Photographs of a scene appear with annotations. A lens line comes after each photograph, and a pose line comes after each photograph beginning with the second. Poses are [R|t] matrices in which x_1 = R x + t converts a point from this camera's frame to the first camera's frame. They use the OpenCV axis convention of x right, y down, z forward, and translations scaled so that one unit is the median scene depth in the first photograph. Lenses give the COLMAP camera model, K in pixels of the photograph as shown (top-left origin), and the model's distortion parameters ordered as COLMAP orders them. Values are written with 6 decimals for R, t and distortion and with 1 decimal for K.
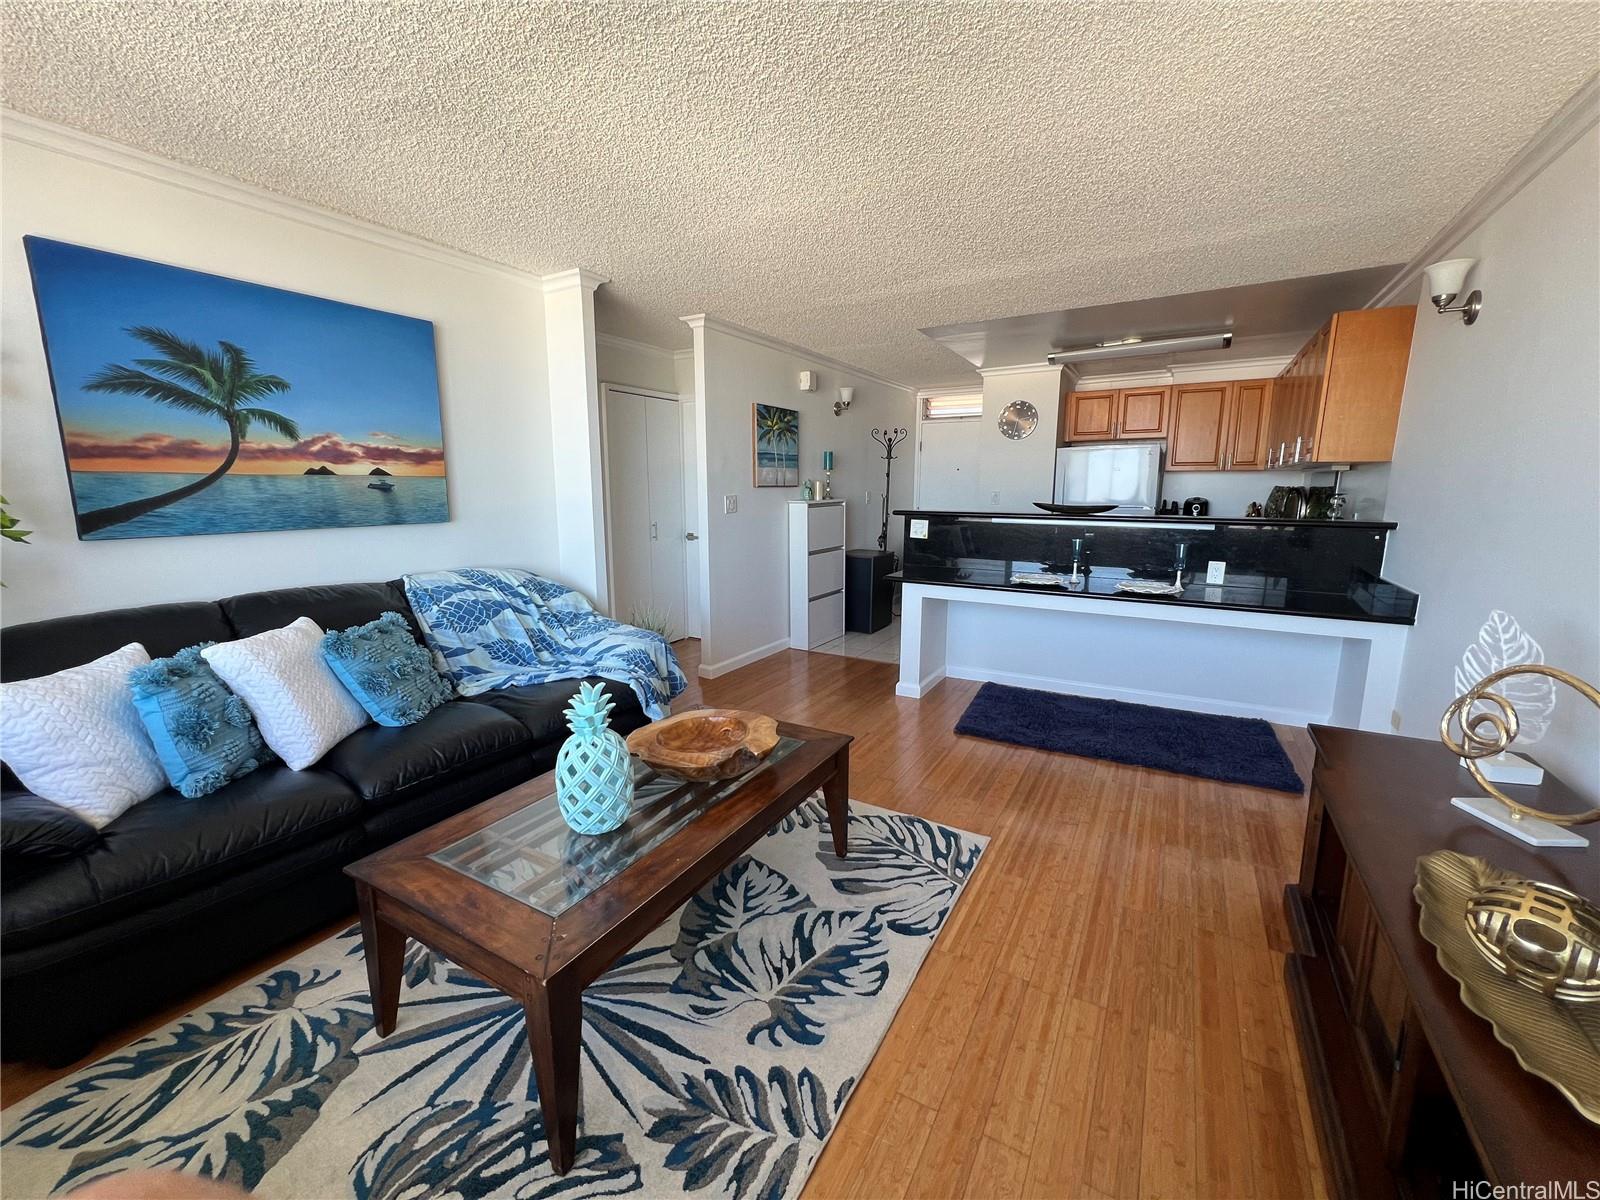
lens RADIAL K [[643.7, 0, 797.8], [0, 643.7, 592.3], [0, 0, 1]] dist [0.000809, 0.000201]
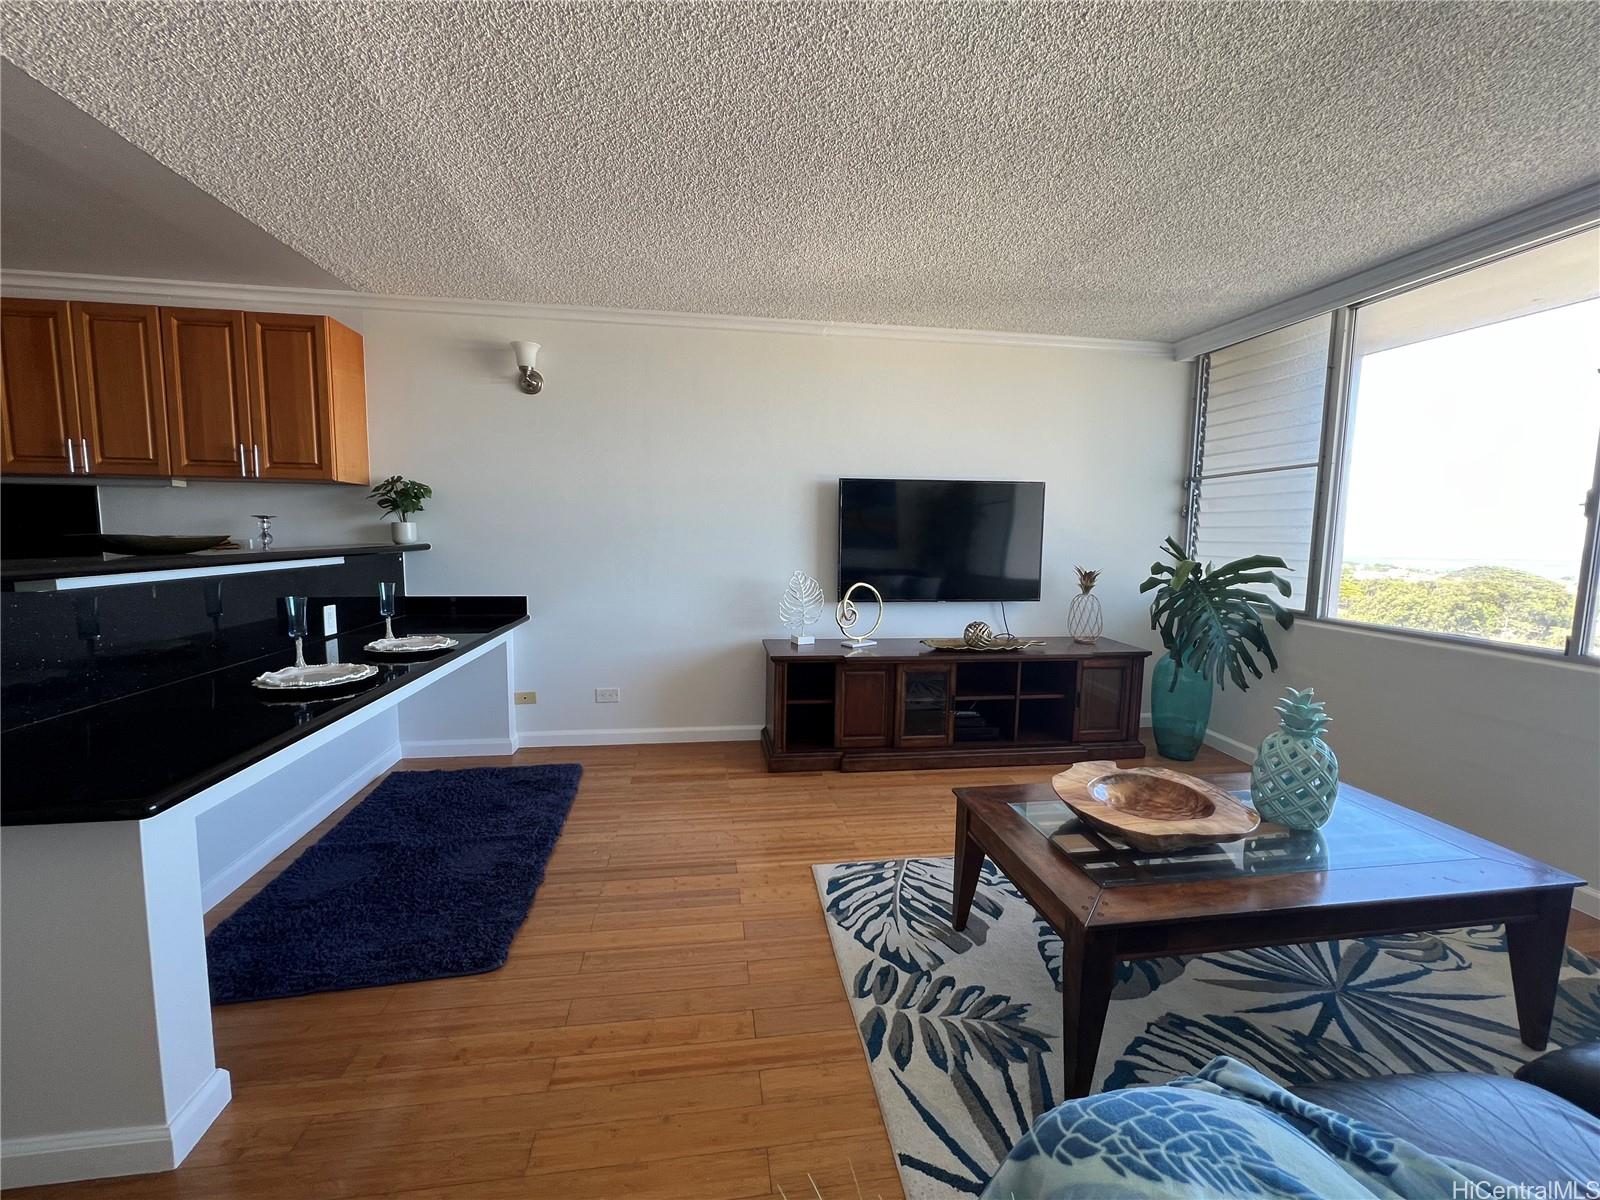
lens RADIAL K [[643.7, 0, 797.8], [0, 643.7, 592.3], [0, 0, 1]] dist [0.000809, 0.000201]
pose [[-0.627278, -0.090730, 0.773492, -0.436754], [0.113306, 0.971991, 0.205901, -0.244207], [-0.770509, 0.216799, -0.599428, 1.619563]]
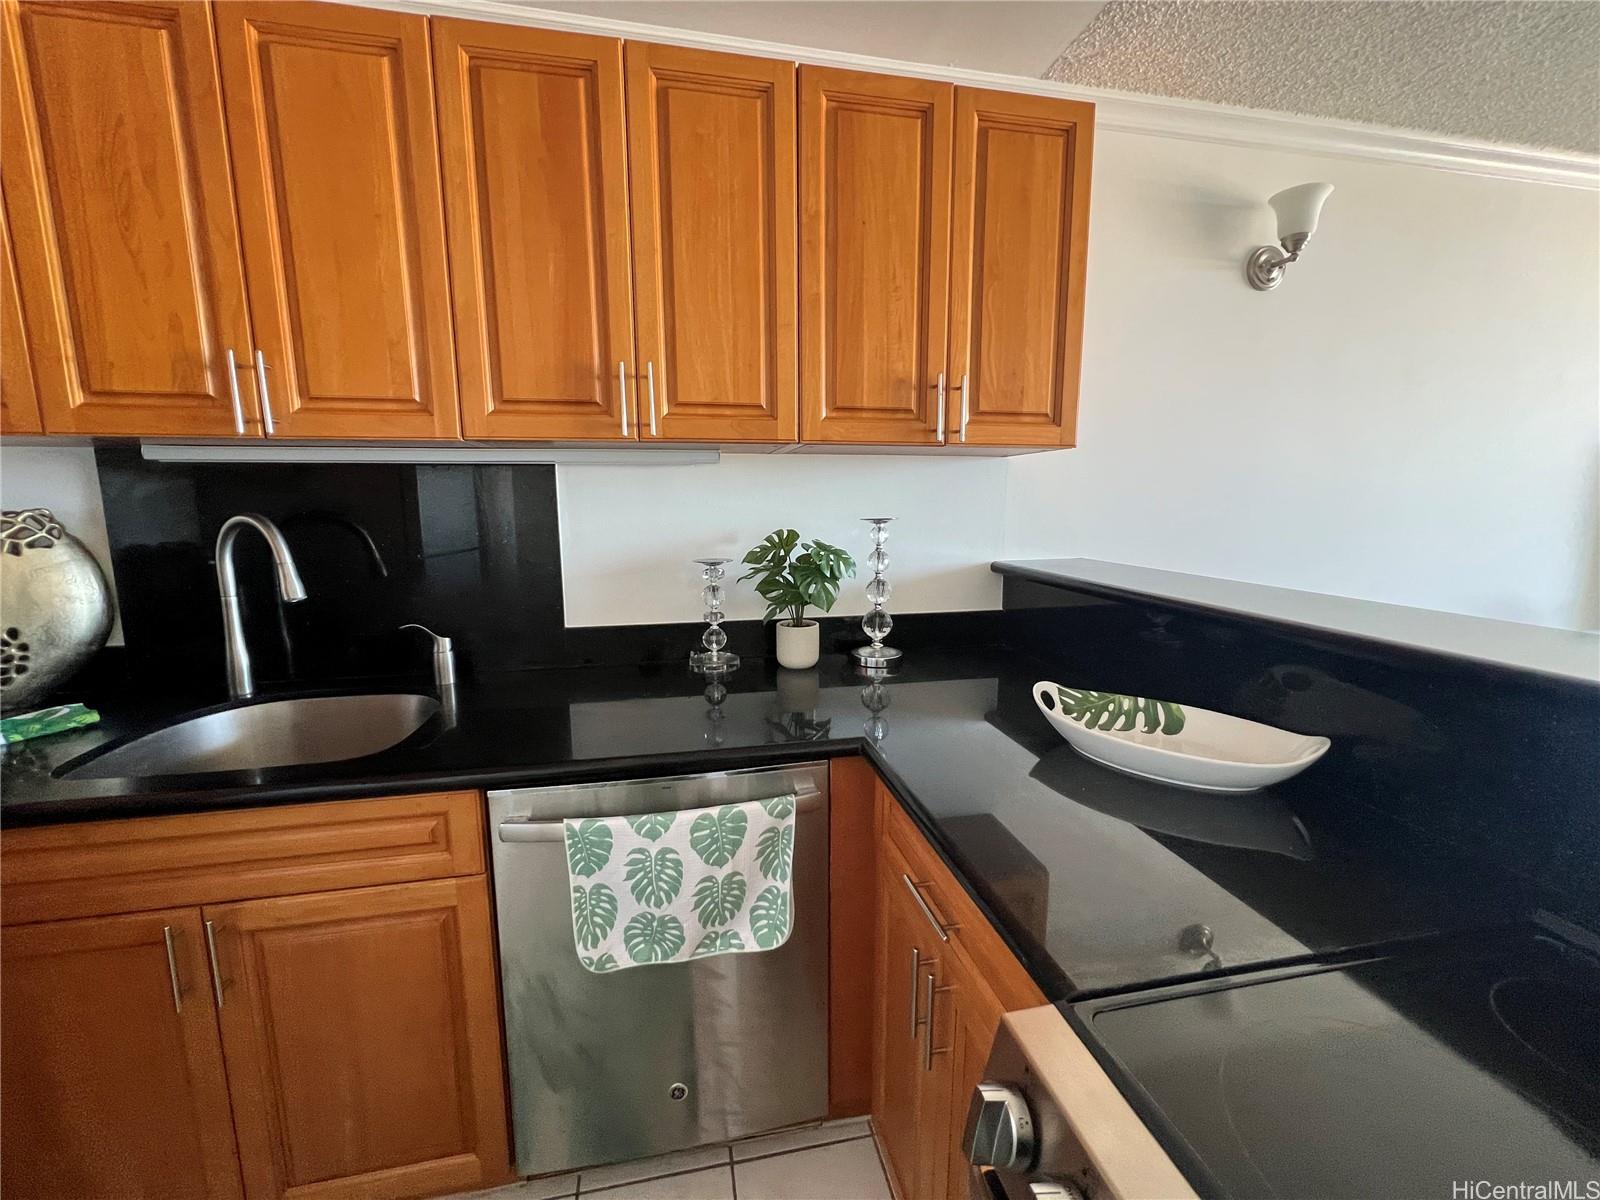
lens RADIAL K [[643.7, 0, 797.8], [0, 643.7, 592.3], [0, 0, 1]] dist [0.000809, 0.000201]
pose [[-0.671841, -0.114494, 0.731793, 0.898627], [0.123475, 0.956844, 0.263064, -0.371316], [-0.730331, 0.267095, -0.628710, 2.186224]]
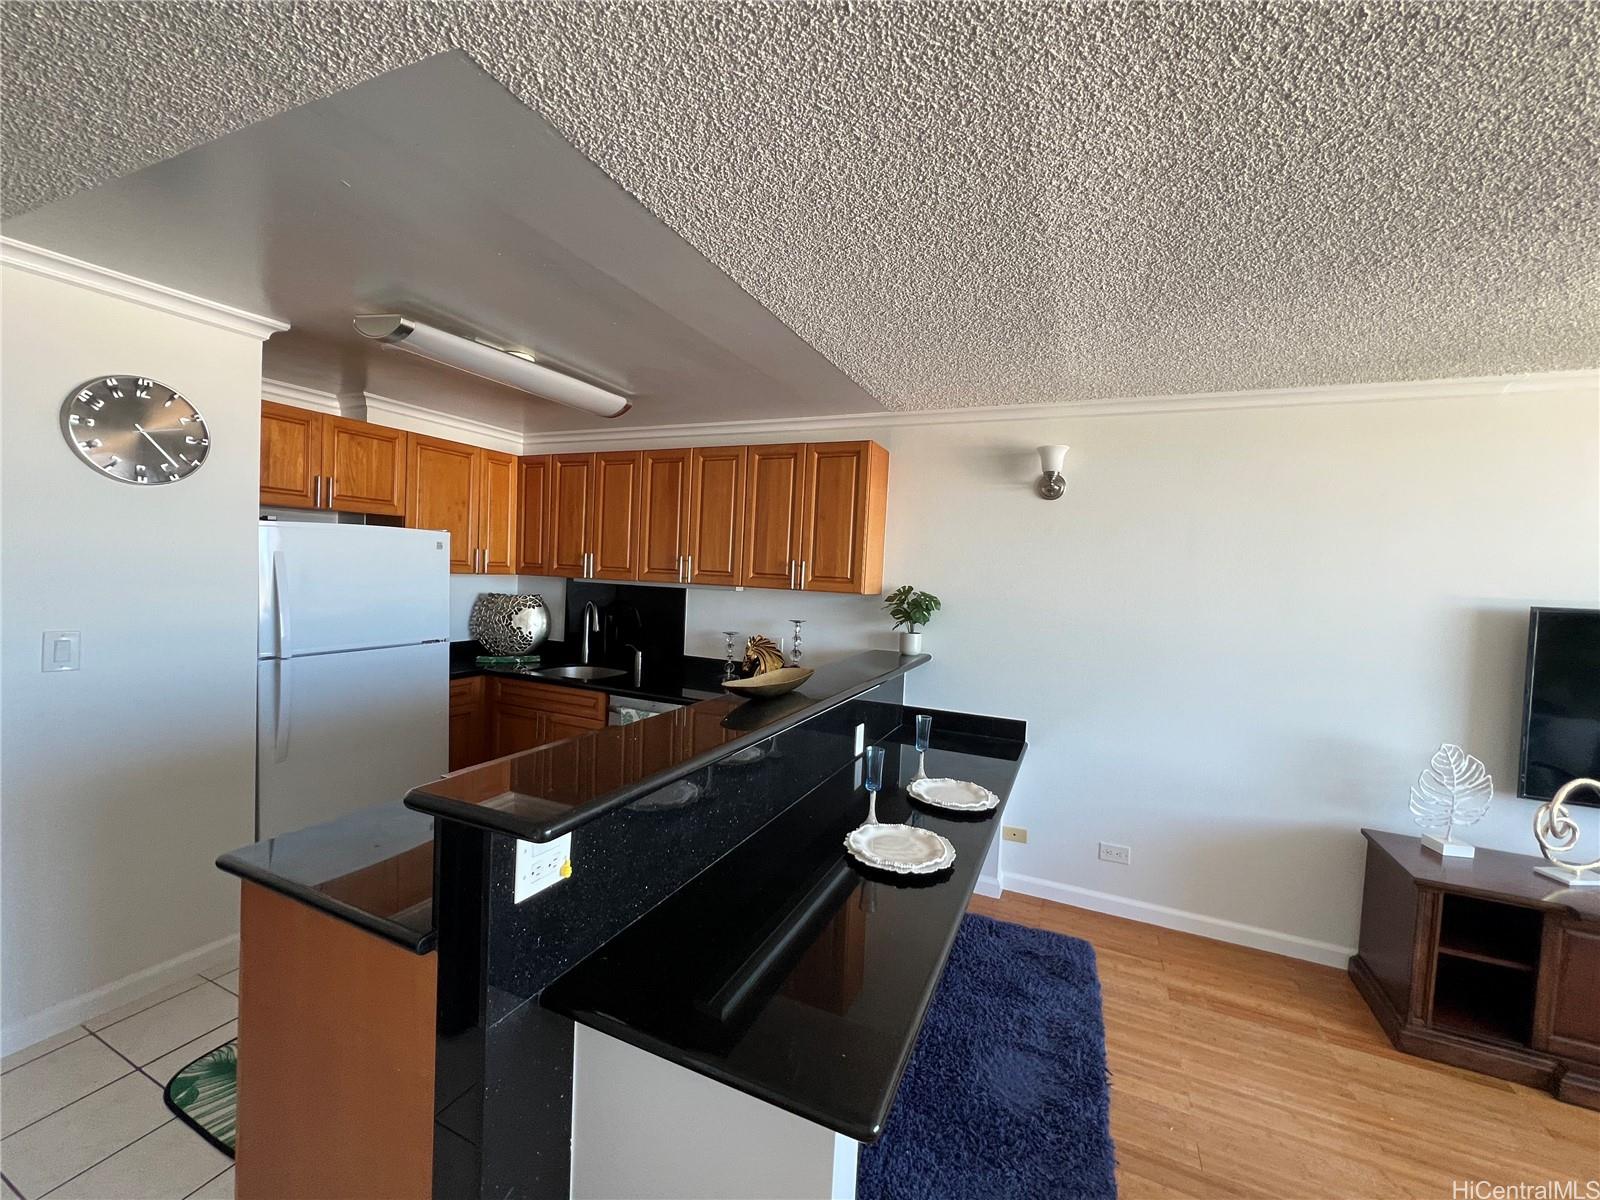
lens RADIAL K [[651.2, 0, 802.2], [0, 651.2, 593.9], [0, 0, 1]] dist [0.000668, 0.000003]
pose [[-0.111280, -0.042830, 0.992866, -0.154350], [0.121552, 0.990983, 0.056372, -0.397495], [-0.986328, 0.126958, -0.105070, 1.782225]]
